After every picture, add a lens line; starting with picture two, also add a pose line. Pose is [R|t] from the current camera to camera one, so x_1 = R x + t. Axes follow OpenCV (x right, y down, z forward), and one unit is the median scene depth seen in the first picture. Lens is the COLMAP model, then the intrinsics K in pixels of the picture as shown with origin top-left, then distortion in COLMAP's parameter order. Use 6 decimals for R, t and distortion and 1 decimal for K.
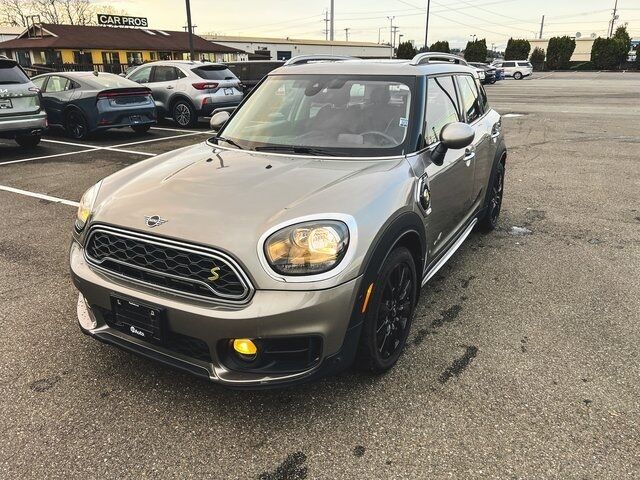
lens RADIAL K [[491.4, 0, 322.2], [0, 491.4, 222.4], [0, 0, 1]] dist [0.044087, -0.043785]
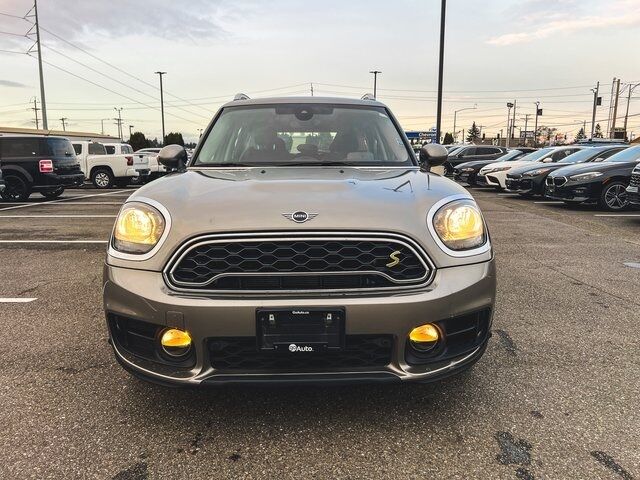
lens RADIAL K [[489.9, 0, 320.1], [0, 489.9, 227.8], [0, 0, 1]] dist [0.066793, -0.078233]
pose [[0.862964, -0.073587, 0.499878, -0.789188], [0.156239, 0.979714, -0.125500, 0.139686], [-0.480502, 0.186402, 0.856955, 0.257482]]
